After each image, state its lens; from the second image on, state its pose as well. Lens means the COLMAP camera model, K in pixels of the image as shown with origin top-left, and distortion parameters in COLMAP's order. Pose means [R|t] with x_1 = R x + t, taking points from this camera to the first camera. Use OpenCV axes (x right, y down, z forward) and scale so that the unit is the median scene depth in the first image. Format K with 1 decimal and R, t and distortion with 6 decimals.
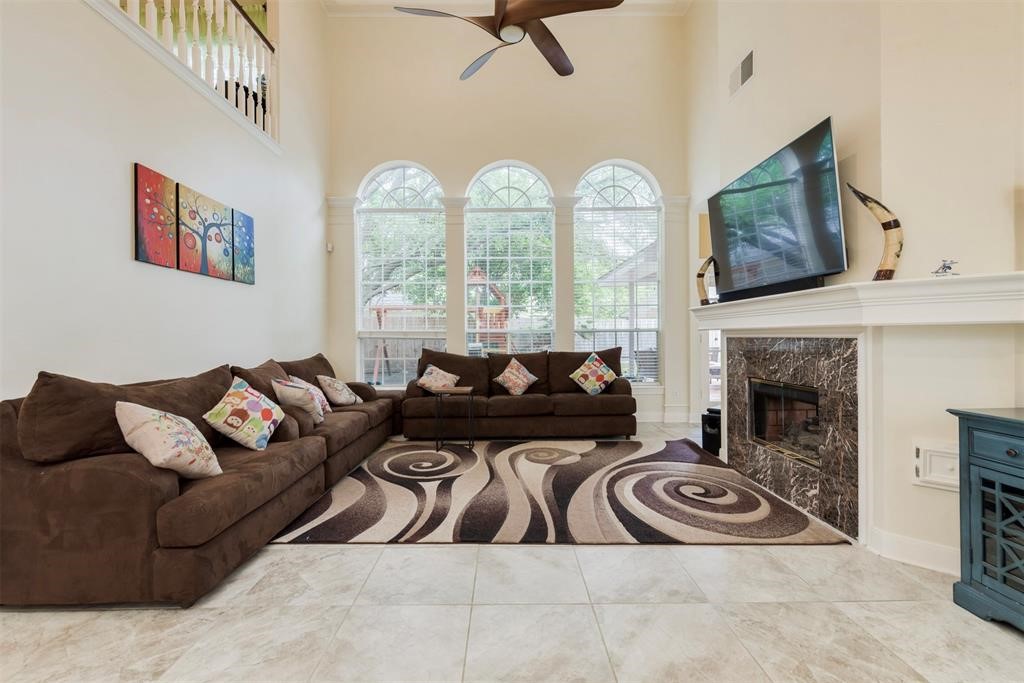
lens RADIAL K [[441.1, 0, 509.1], [0, 441.1, 339.9], [0, 0, 1]] dist [0.000883, -0.000293]
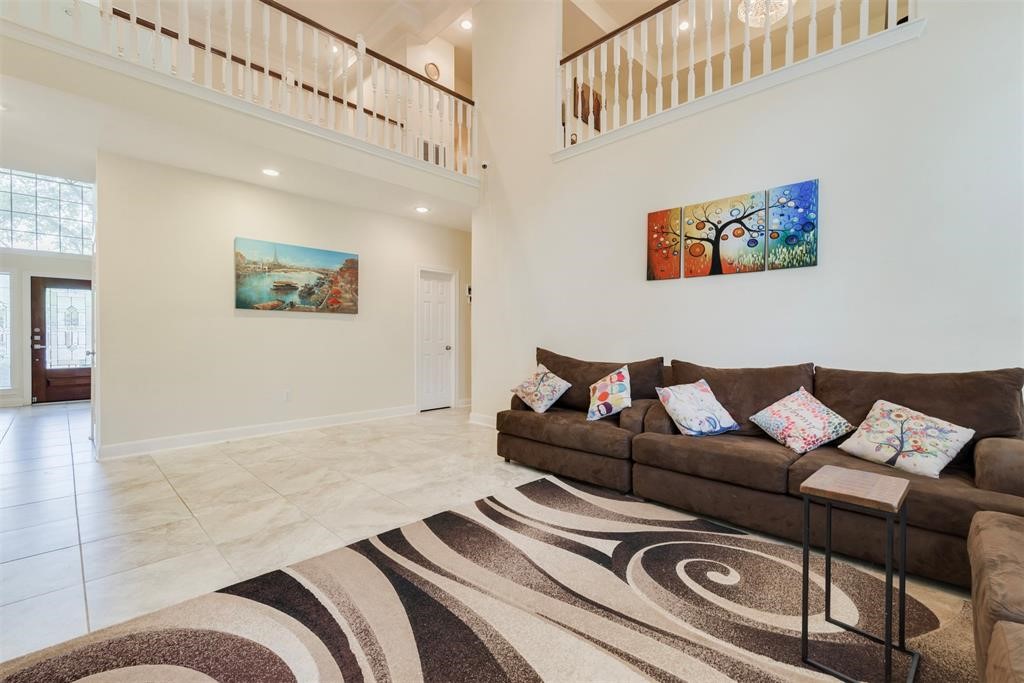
lens RADIAL K [[441.1, 0, 509.1], [0, 441.1, 339.9], [0, 0, 1]] dist [0.000883, -0.000293]
pose [[-0.707032, 0.014017, -0.707043, 0.431981], [-0.001770, 0.999765, 0.021591, -0.012553], [0.707180, 0.016517, -0.706841, 1.434469]]
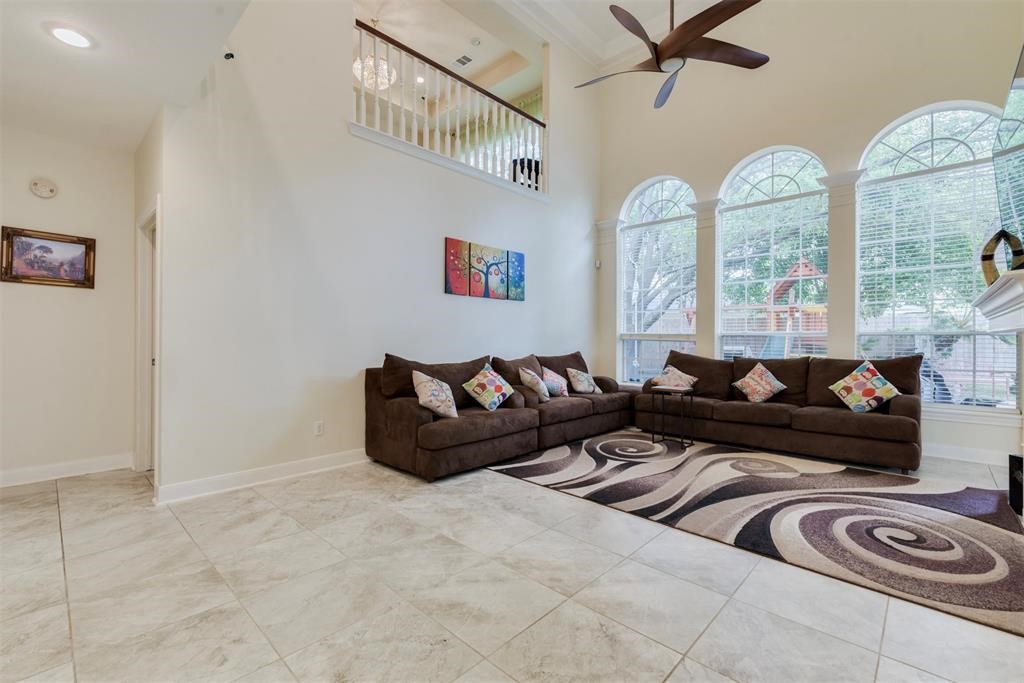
lens RADIAL K [[445.0, 0, 508.2], [0, 445.0, 338.6], [0, 0, 1]] dist [0.000678, -0.000186]
pose [[0.718488, 0.009806, -0.695470, 0.464746], [-0.014325, 0.999897, -0.000701, -0.002989], [0.695392, 0.010466, 0.718554, -0.071737]]
